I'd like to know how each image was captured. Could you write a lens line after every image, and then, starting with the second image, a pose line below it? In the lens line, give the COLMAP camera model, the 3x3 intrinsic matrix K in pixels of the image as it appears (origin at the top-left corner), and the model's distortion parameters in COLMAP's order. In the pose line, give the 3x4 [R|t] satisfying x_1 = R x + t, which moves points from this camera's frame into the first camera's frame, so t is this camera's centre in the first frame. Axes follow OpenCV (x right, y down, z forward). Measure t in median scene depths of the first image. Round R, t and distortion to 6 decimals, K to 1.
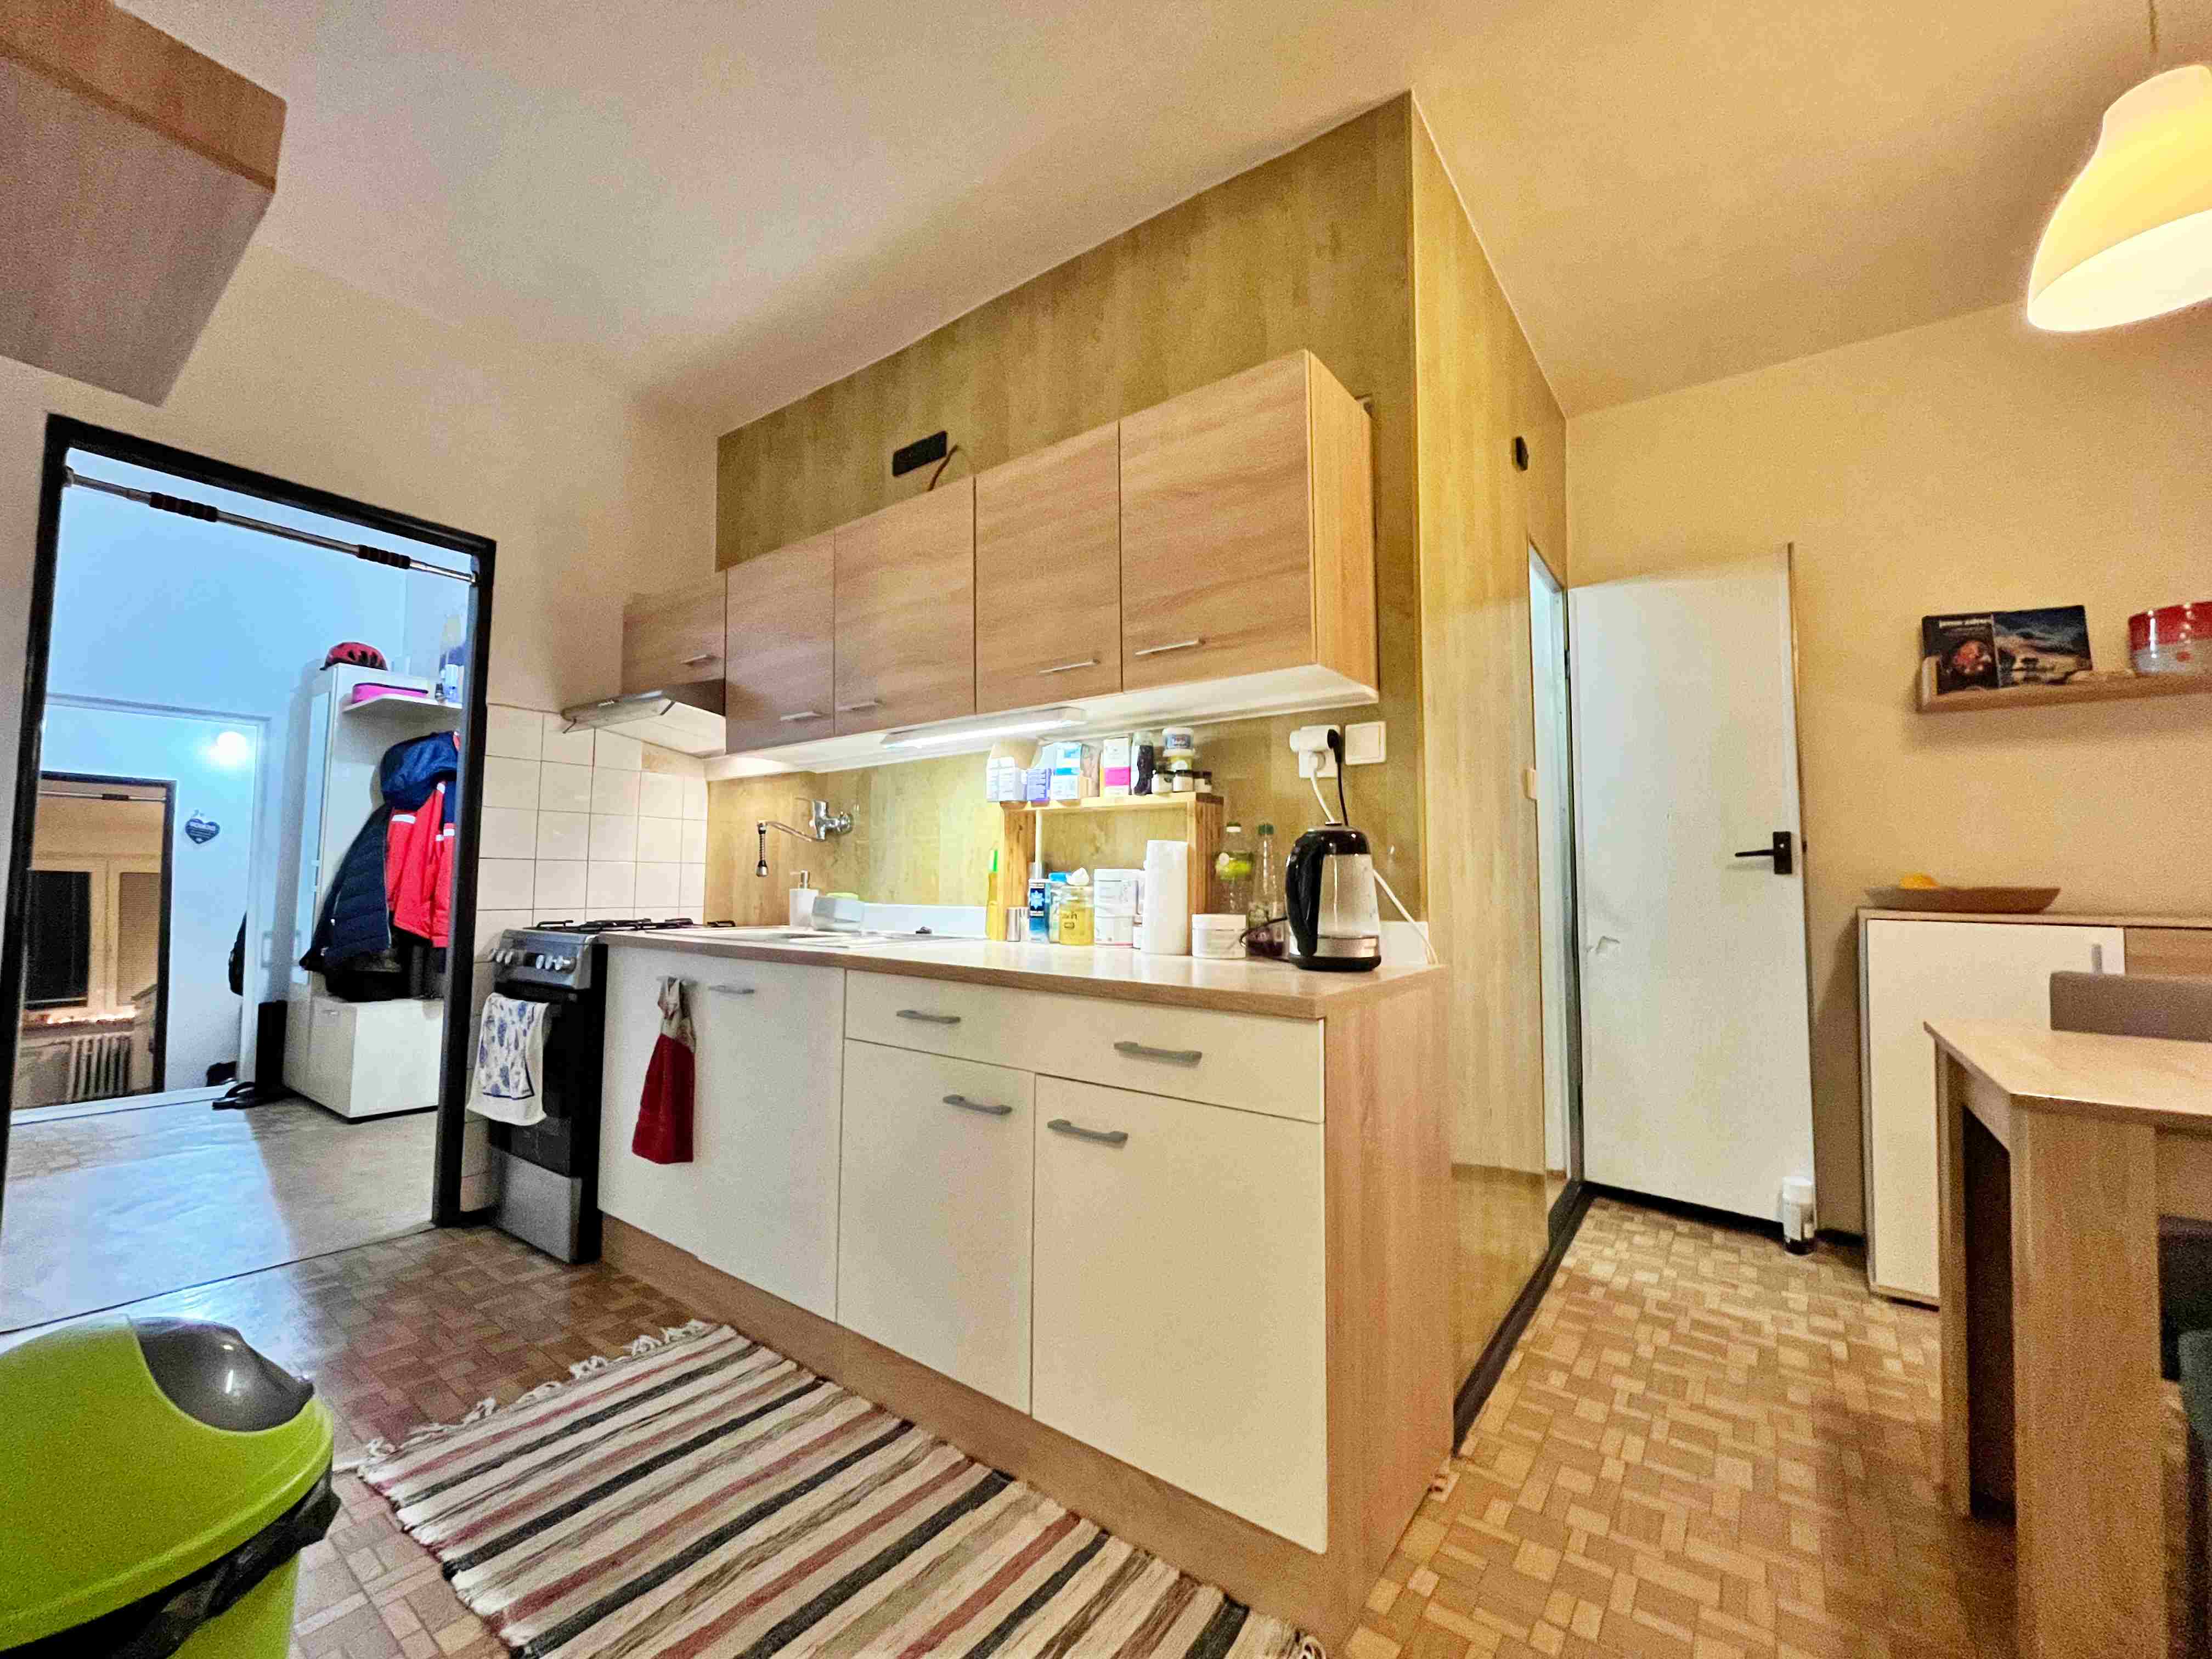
lens RADIAL K [[904.3, 0, 1098.7], [0, 904.3, 828.8], [0, 0, 1]] dist [-0.004495, 0.000048]
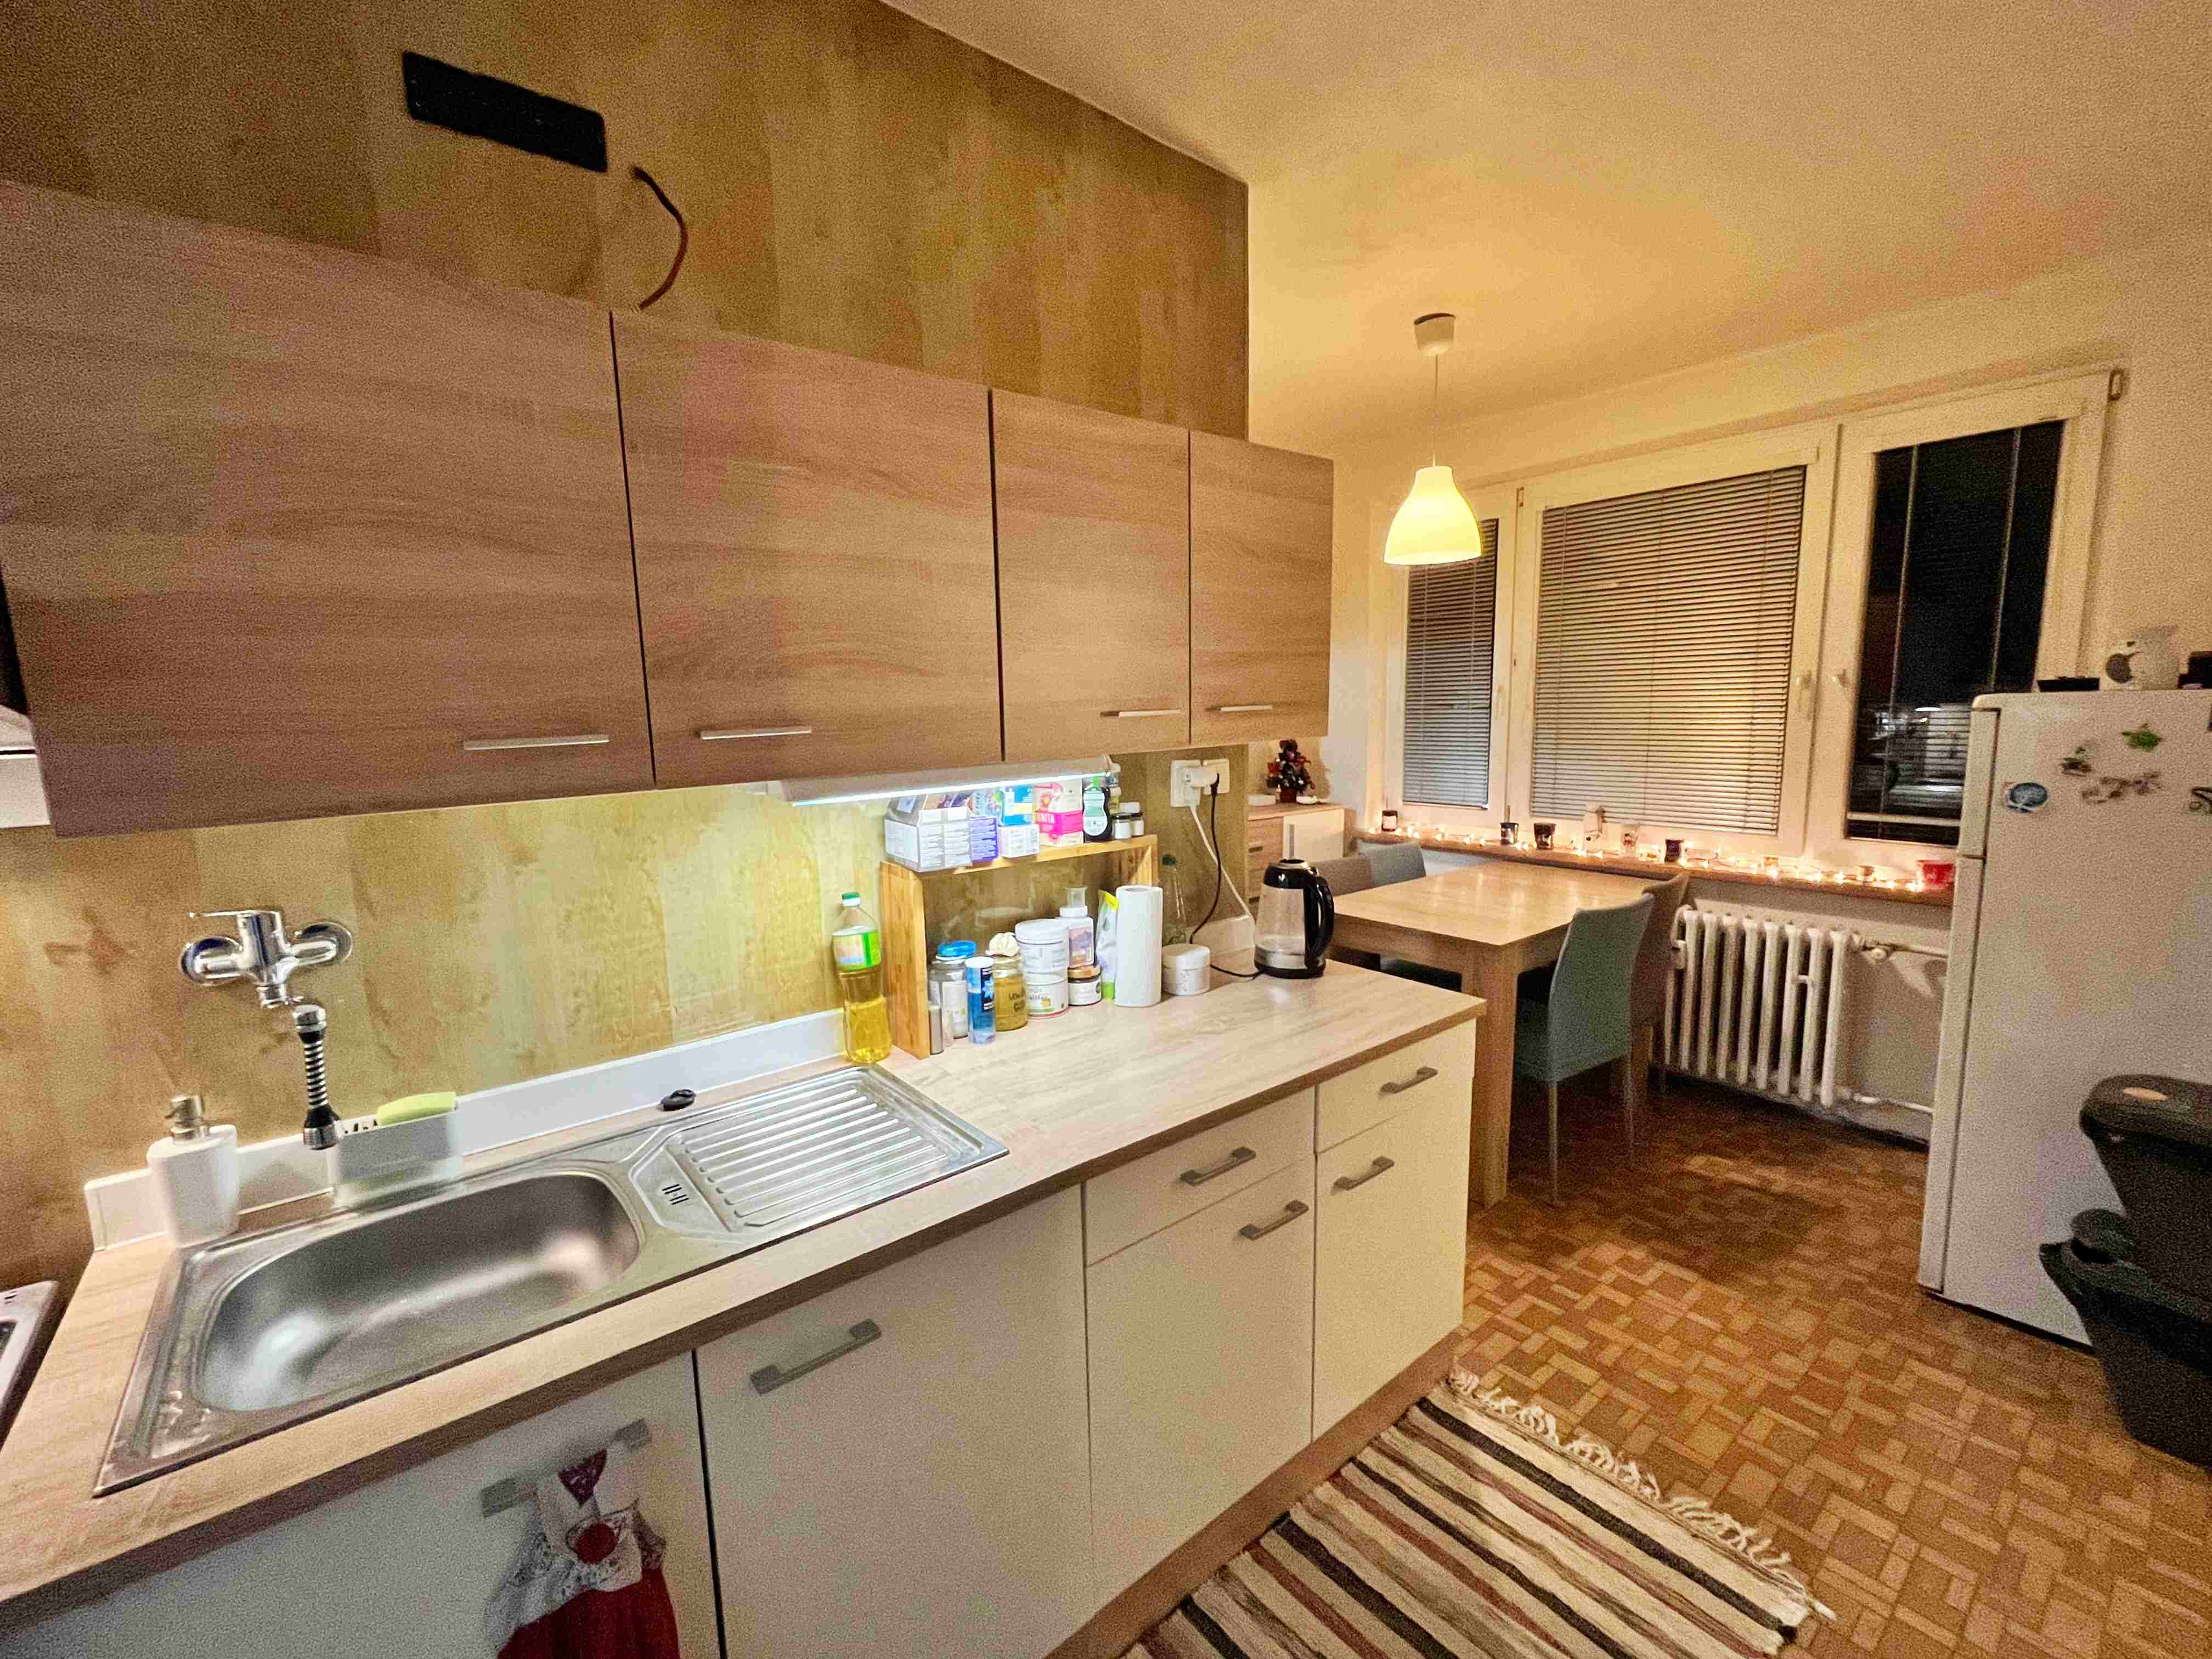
lens RADIAL K [[933.0, 0, 1106.0], [0, 933.0, 829.5], [0, 0, 1]] dist [-0.003764, 0.000108]
pose [[0.243640, -0.148294, 0.958461, -0.723095], [-0.035677, 0.986202, 0.161655, -0.171400], [-0.969209, -0.073581, 0.234988, 0.664984]]
